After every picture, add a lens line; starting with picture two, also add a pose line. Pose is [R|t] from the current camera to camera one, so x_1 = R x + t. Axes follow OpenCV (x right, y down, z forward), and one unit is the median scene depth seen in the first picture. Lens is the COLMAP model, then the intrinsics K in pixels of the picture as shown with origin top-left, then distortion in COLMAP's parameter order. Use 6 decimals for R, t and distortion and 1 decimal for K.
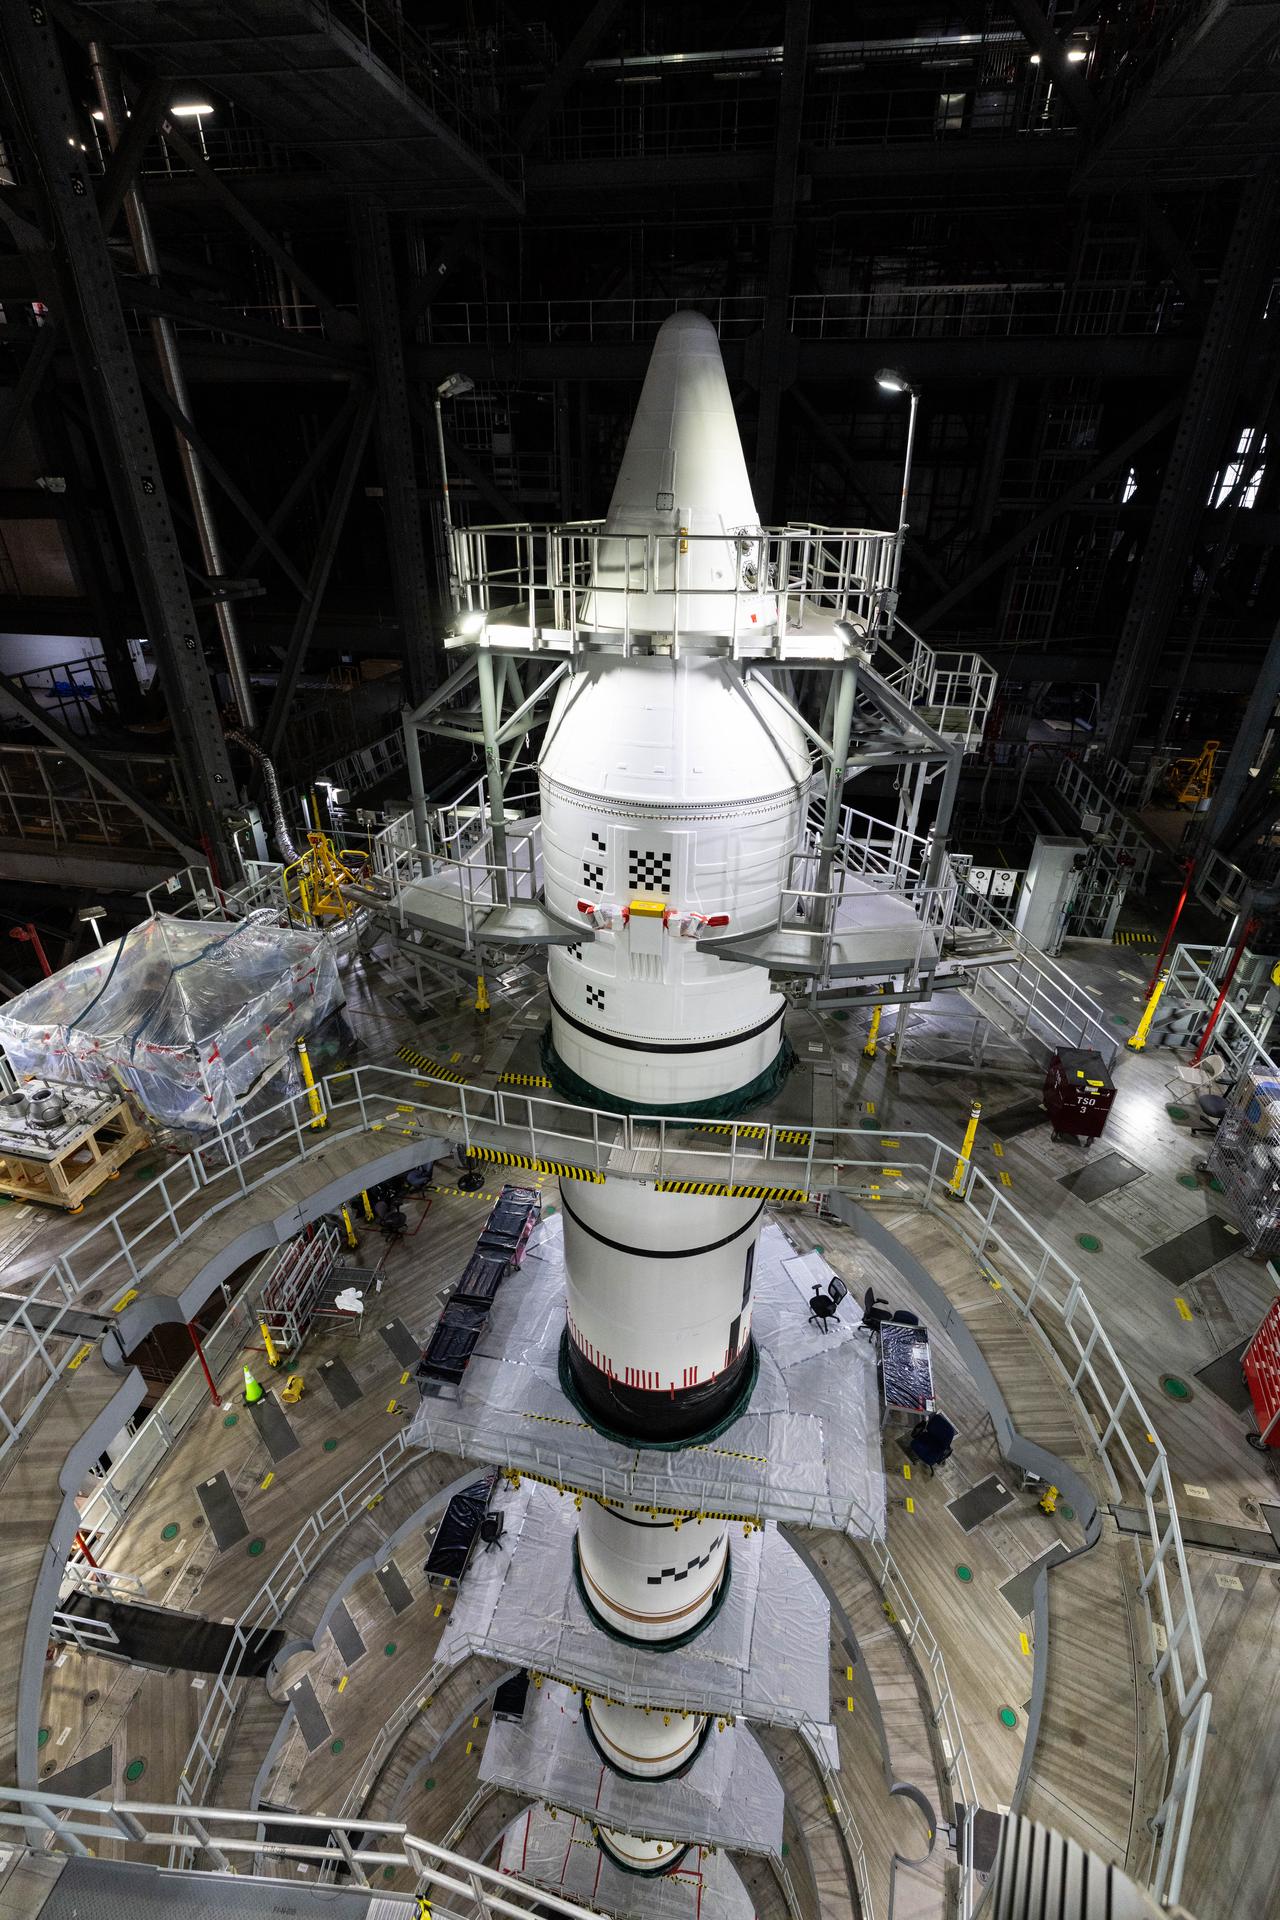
lens RADIAL K [[838.9, 0, 648.1], [0, 838.9, 958.3], [0, 0, 1]] dist [0.001706, 0.000412]
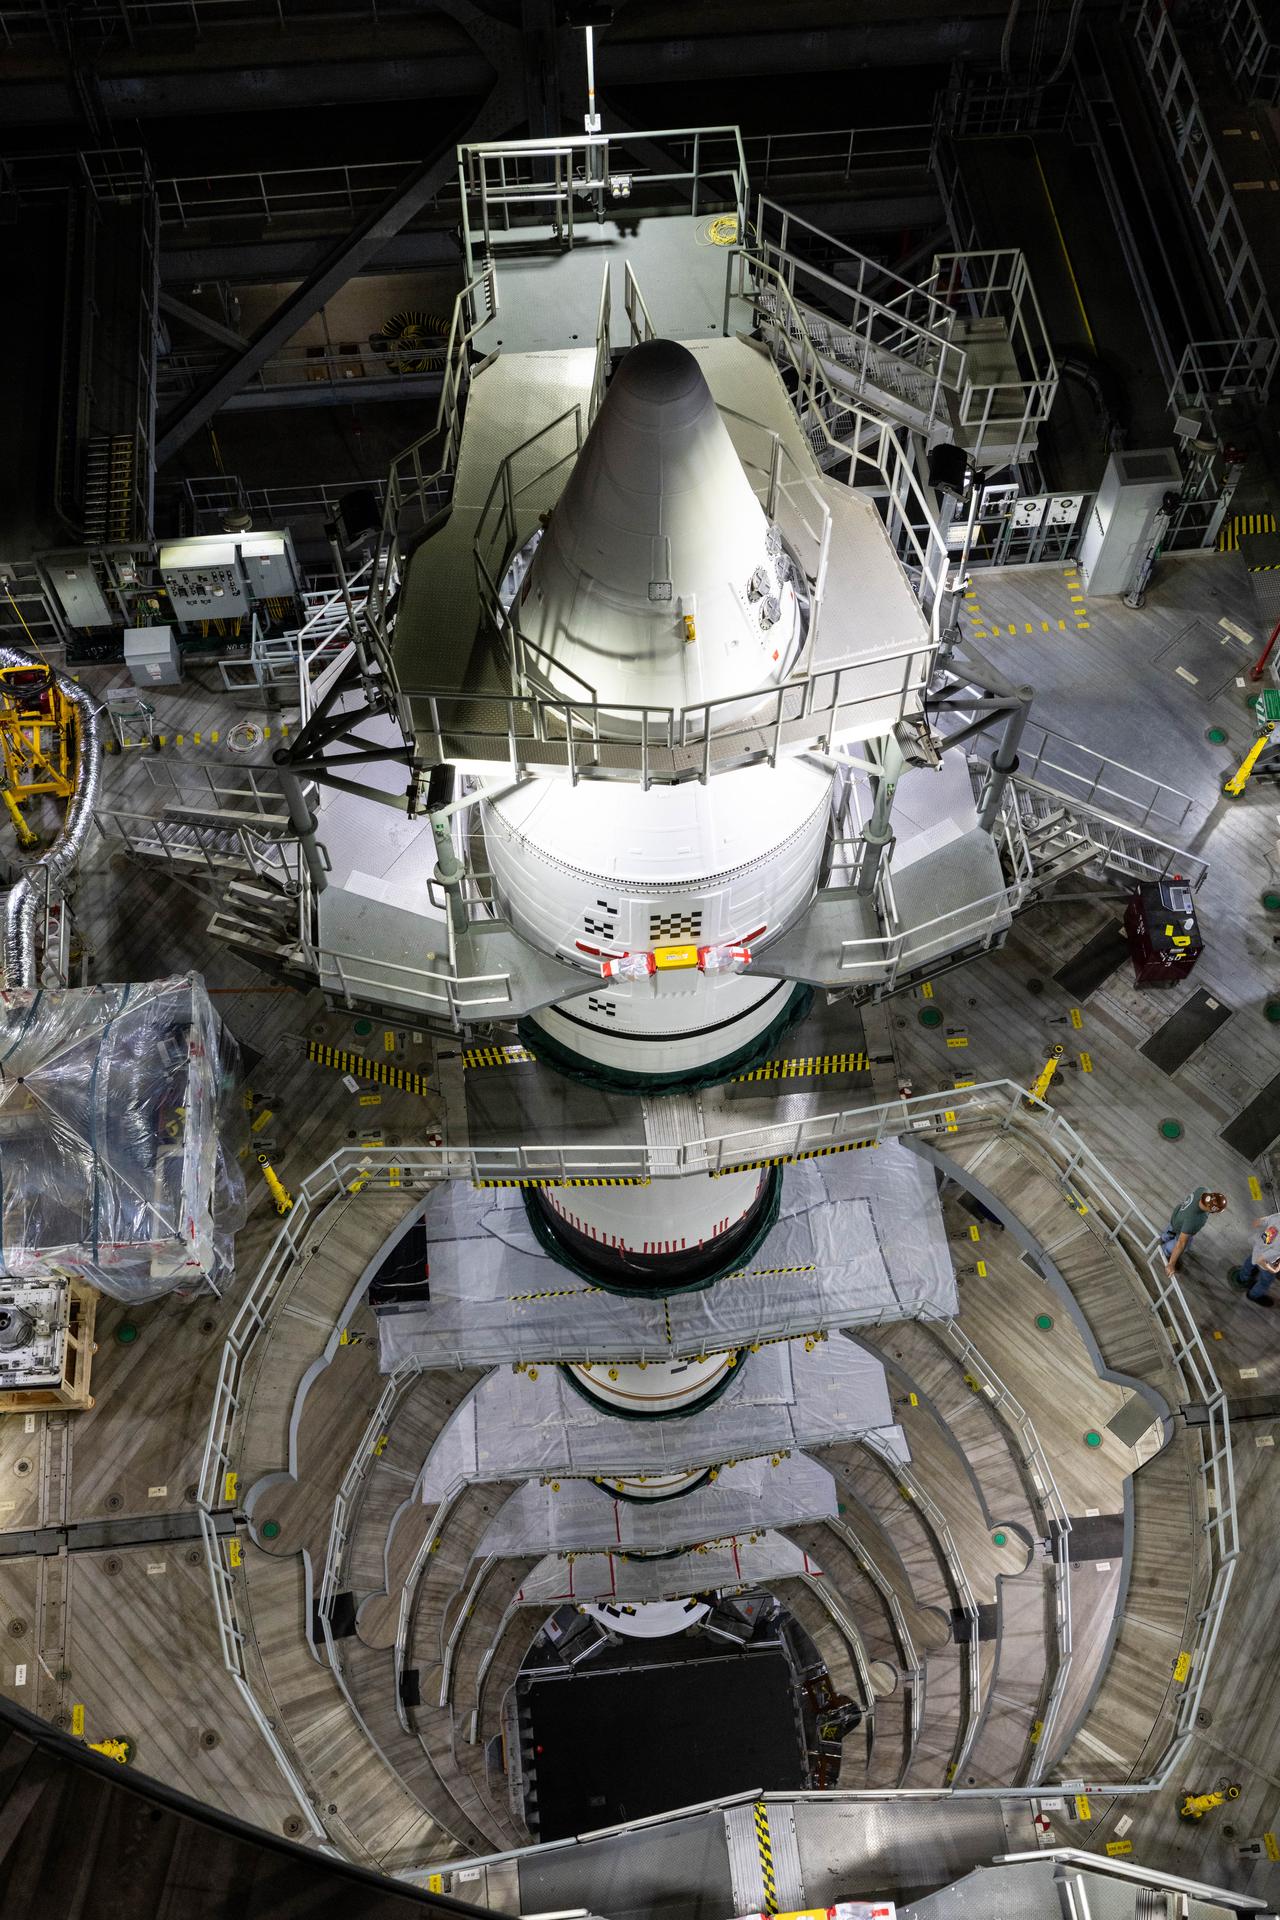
lens RADIAL K [[1936.9, 0, 640.0], [0, 1936.9, 960.0], [0, 0, 1]] dist [-0.004788, 0.006906]
pose [[0.958374, -0.259060, 0.120026, -0.221720], [0.146193, 0.806350, 0.573086, -0.968424], [-0.245247, -0.531684, 0.810658, -0.442065]]
